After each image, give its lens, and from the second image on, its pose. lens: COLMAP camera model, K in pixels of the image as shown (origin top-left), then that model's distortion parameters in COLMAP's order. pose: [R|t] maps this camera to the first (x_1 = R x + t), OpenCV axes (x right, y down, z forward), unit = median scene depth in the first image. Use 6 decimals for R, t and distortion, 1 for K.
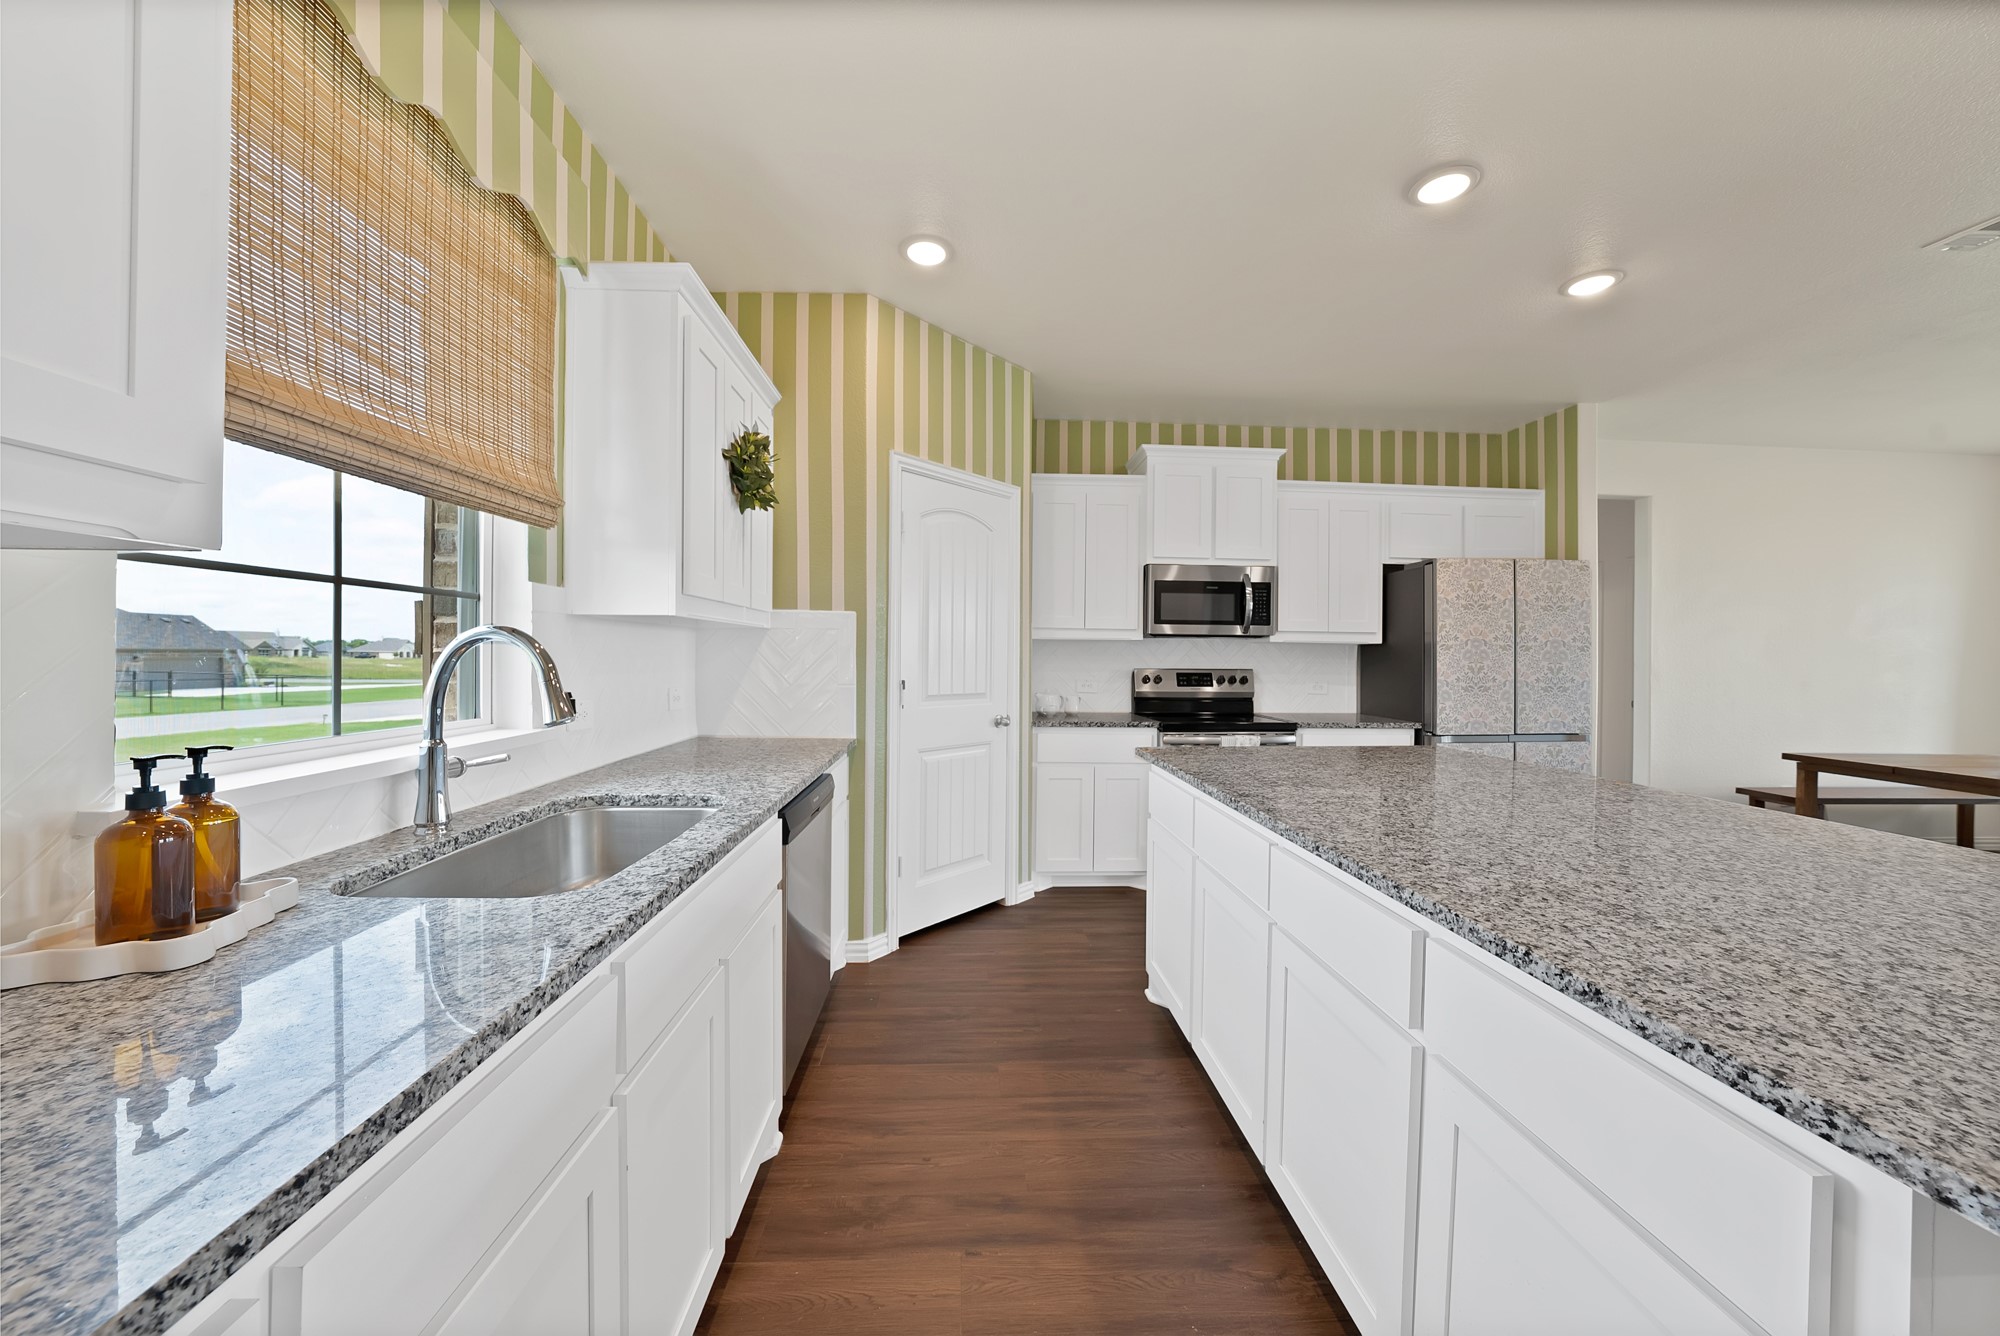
lens RADIAL K [[716.8, 0, 1000.1], [0, 716.8, 657.4], [0, 0, 1]] dist [-0.017619, 0.000041]
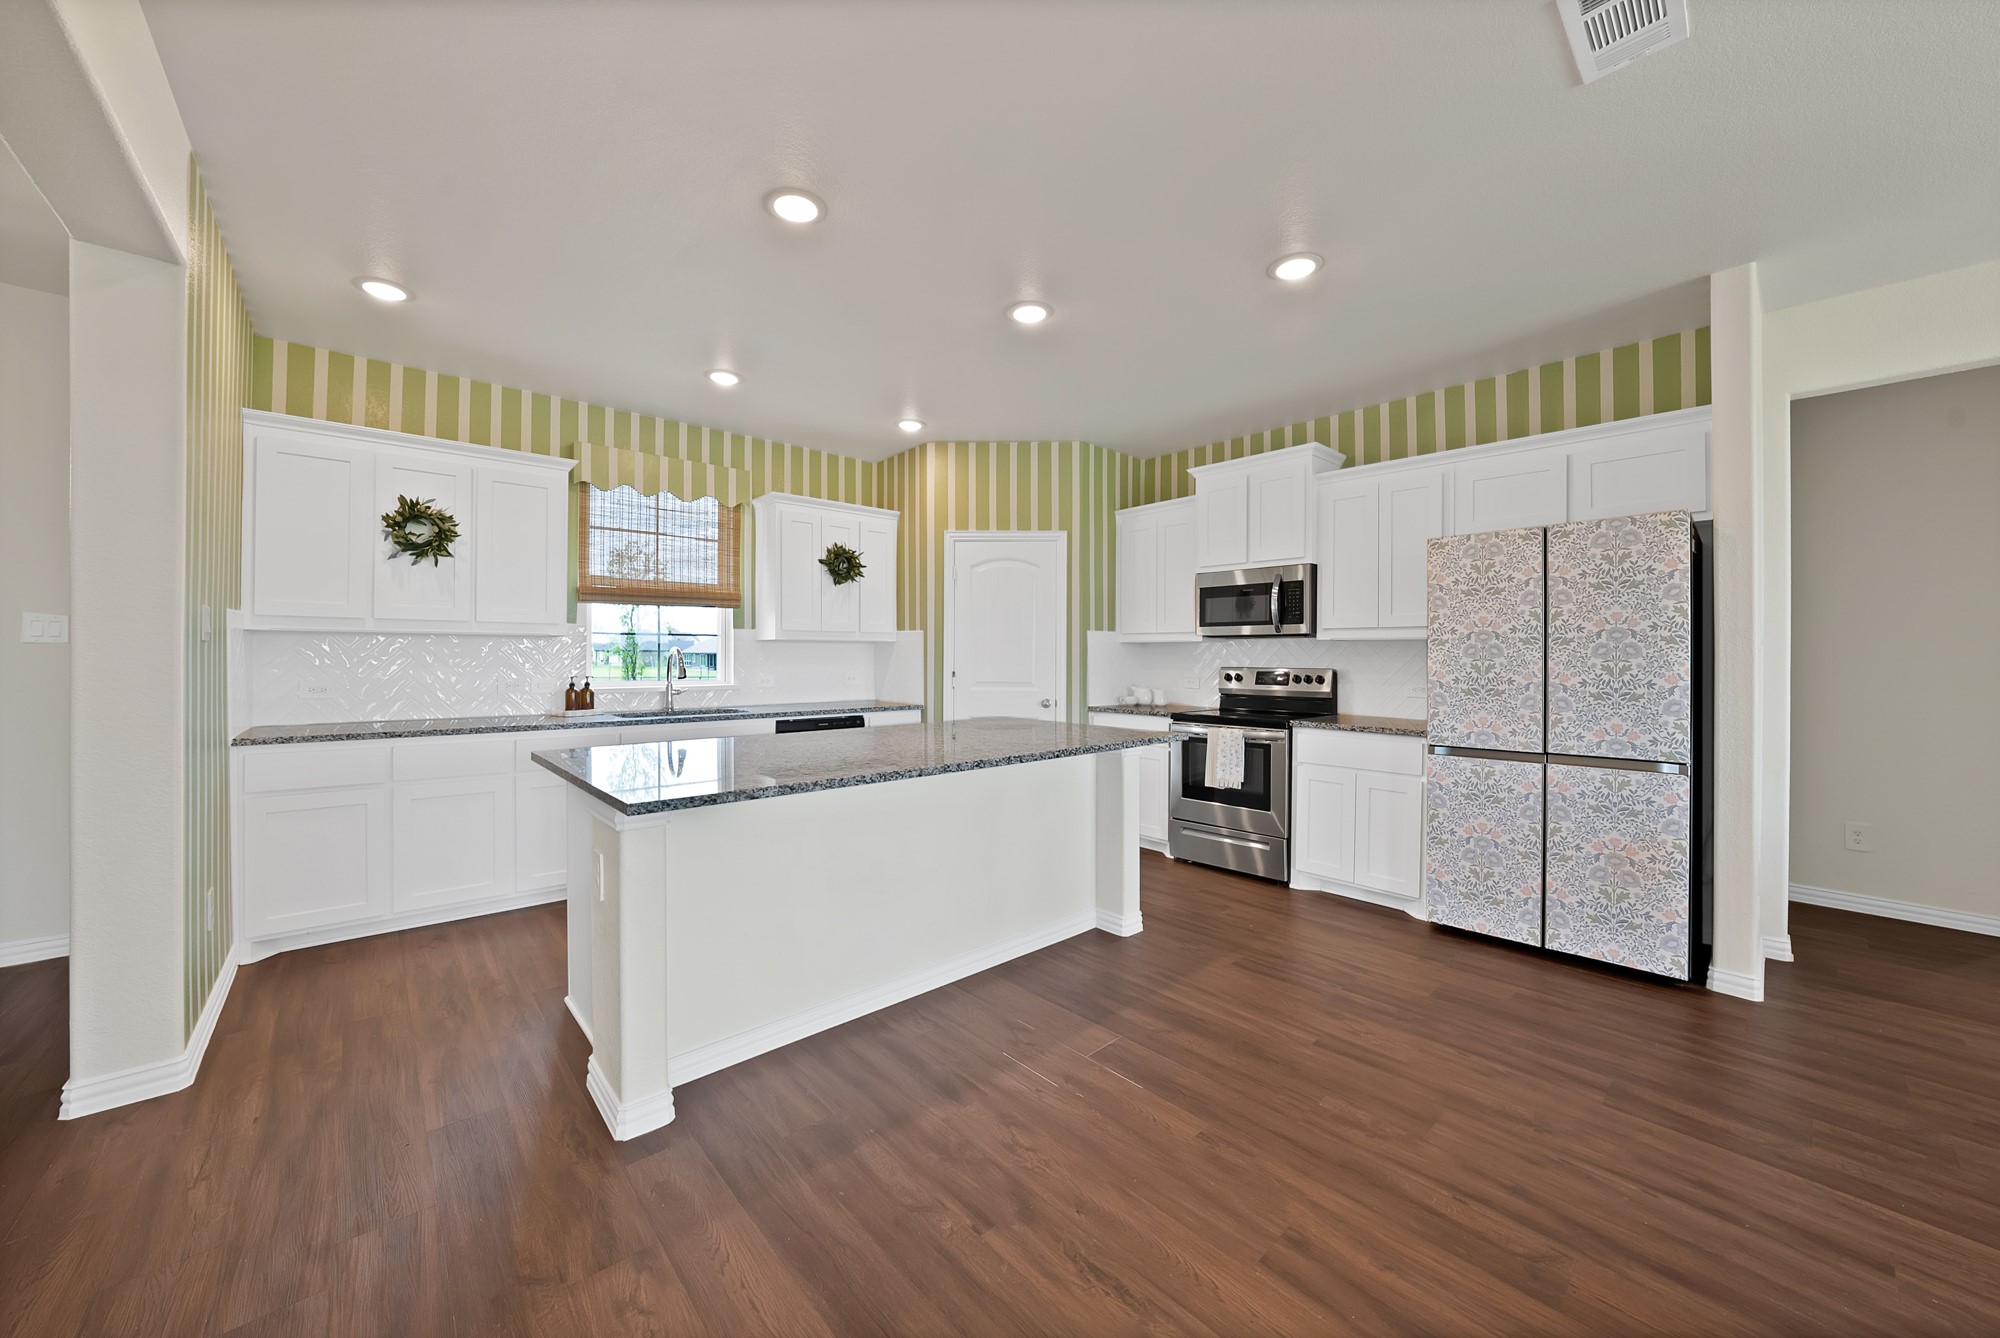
lens RADIAL K [[716.8, 0, 1000.1], [0, 716.8, 658.4], [0, 0, 1]] dist [-0.017619, 0.000041]
pose [[0.623418, -0.005065, -0.781873, 0.956513], [0.000262, 0.999980, -0.006269, 0.010270], [0.781889, 0.003704, 0.623407, 0.060498]]
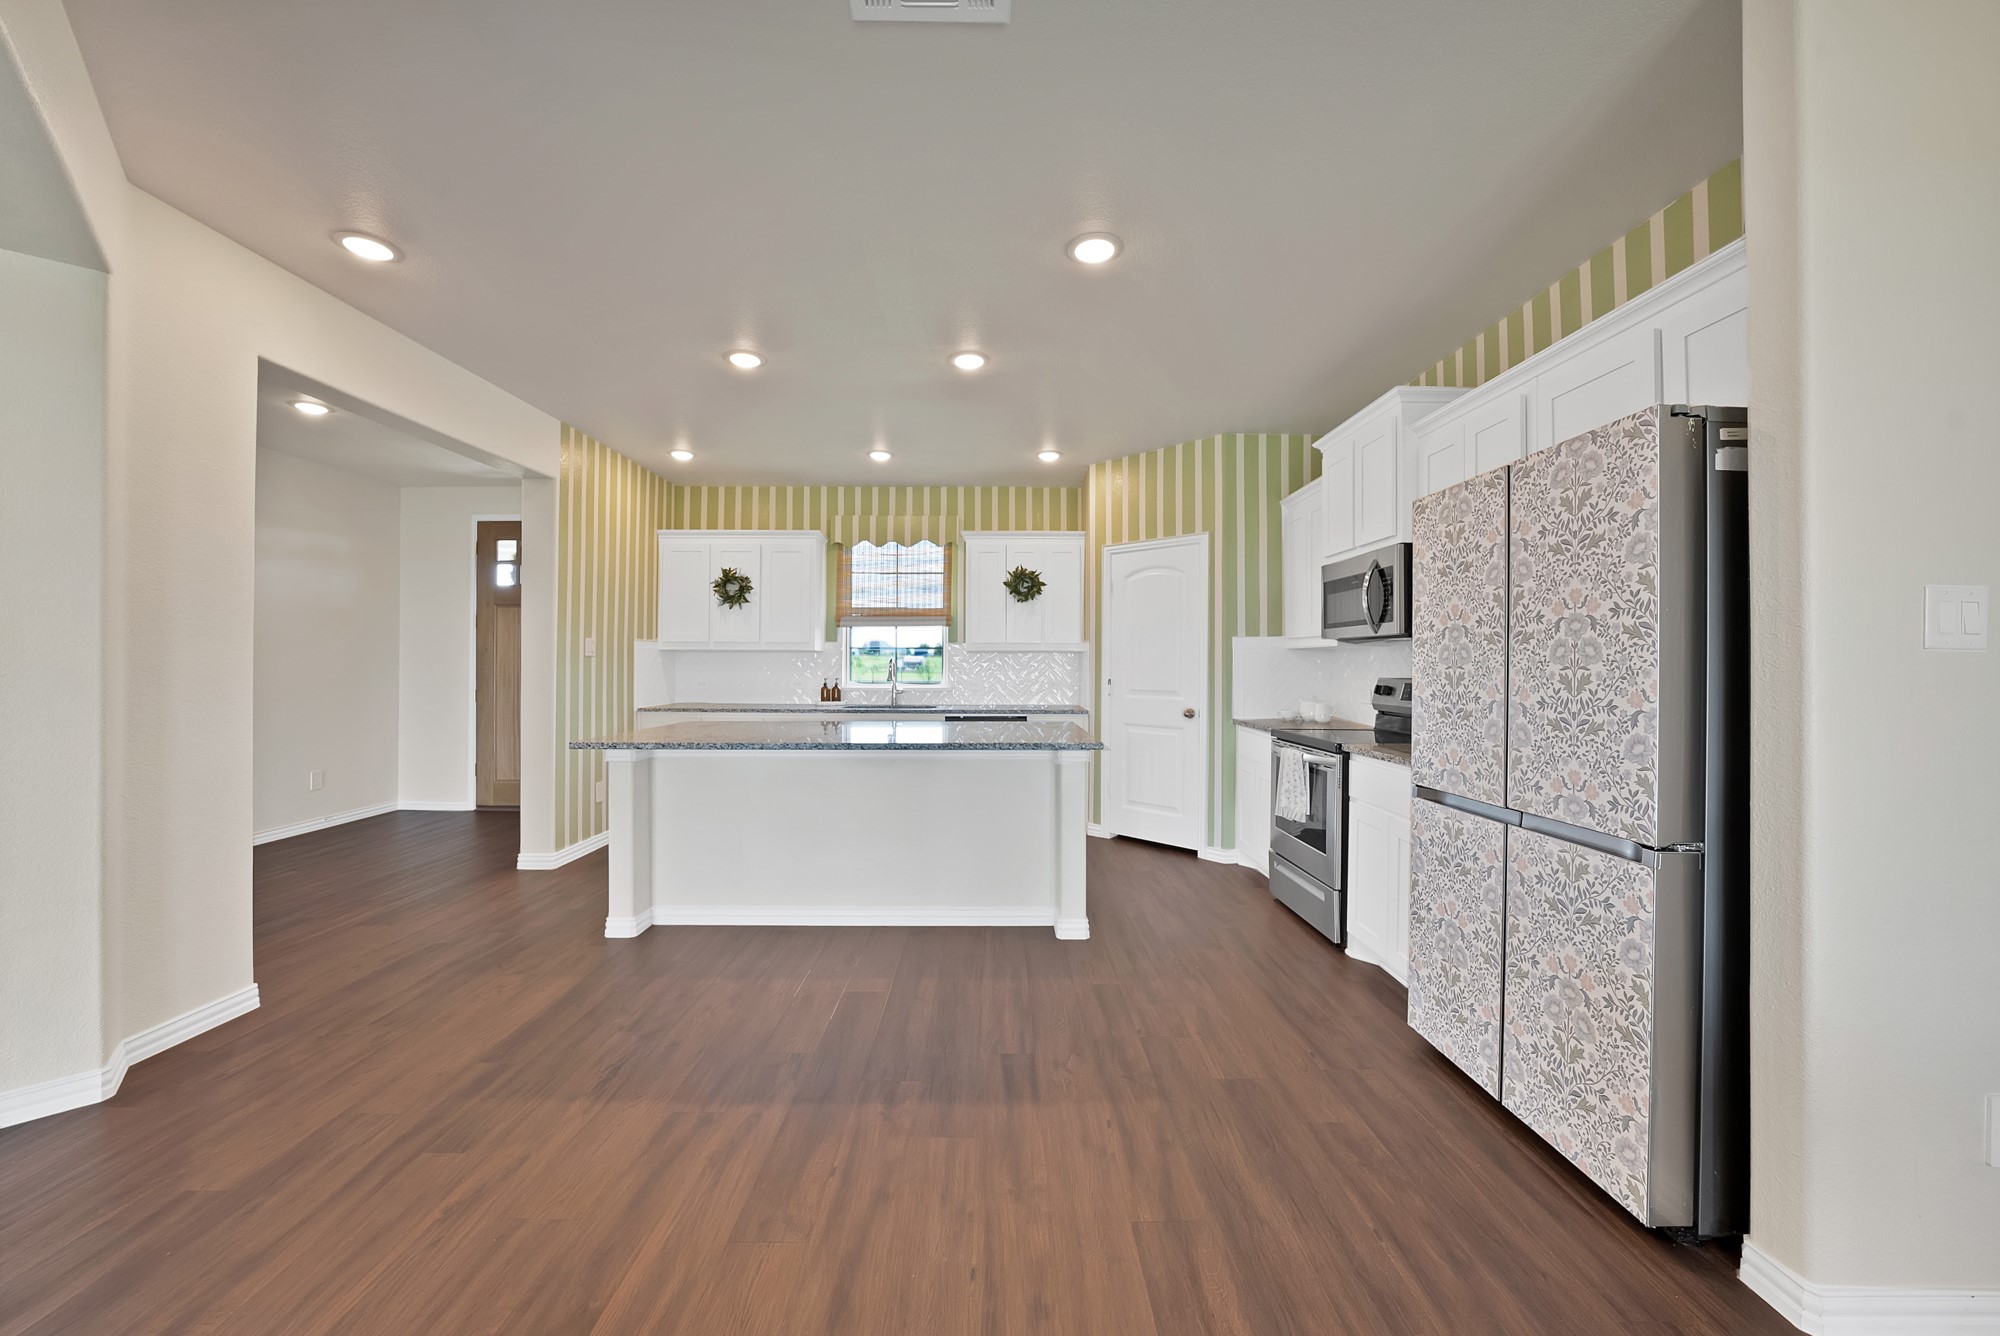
lens RADIAL K [[712.1, 0, 1001.2], [0, 712.1, 662.3], [0, 0, 1]] dist [-0.018245, -0.000016]
pose [[-0.048219, -0.013448, -0.998746, 1.242897], [-0.006732, 0.999891, -0.013138, 0.013083], [0.998814, 0.006090, -0.048304, 0.663349]]
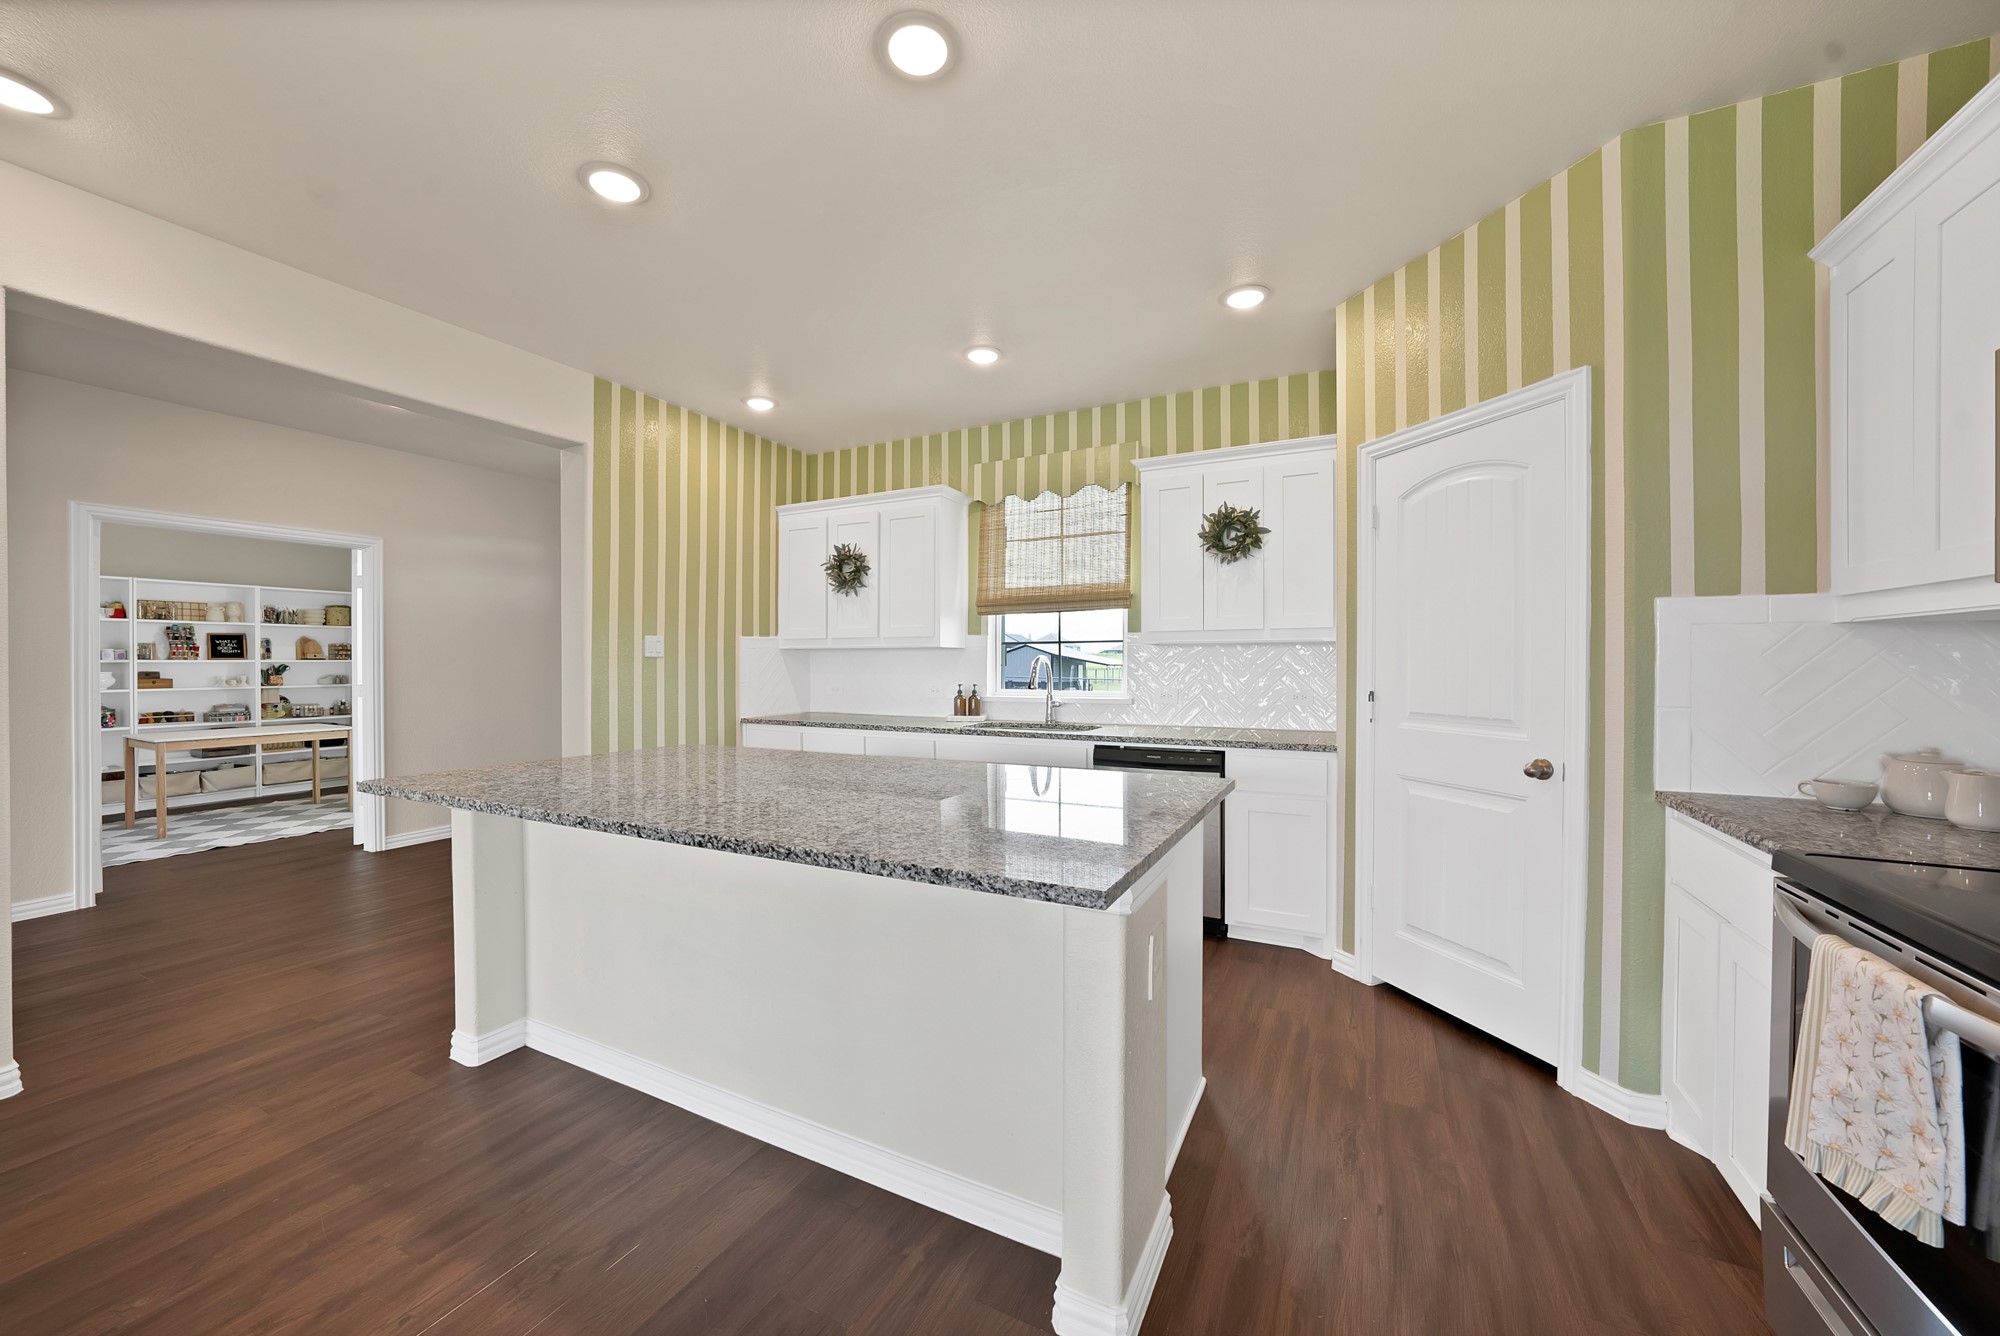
lens RADIAL K [[720.2, 0, 994.8], [0, 720.2, 668.9], [0, 0, 1]] dist [-0.024610, 0.003410]
pose [[-0.505403, -0.003904, -0.862874, 0.709045], [-0.006167, 0.999981, -0.000912, 0.006362], [0.862861, 0.004861, -0.505418, 0.839891]]
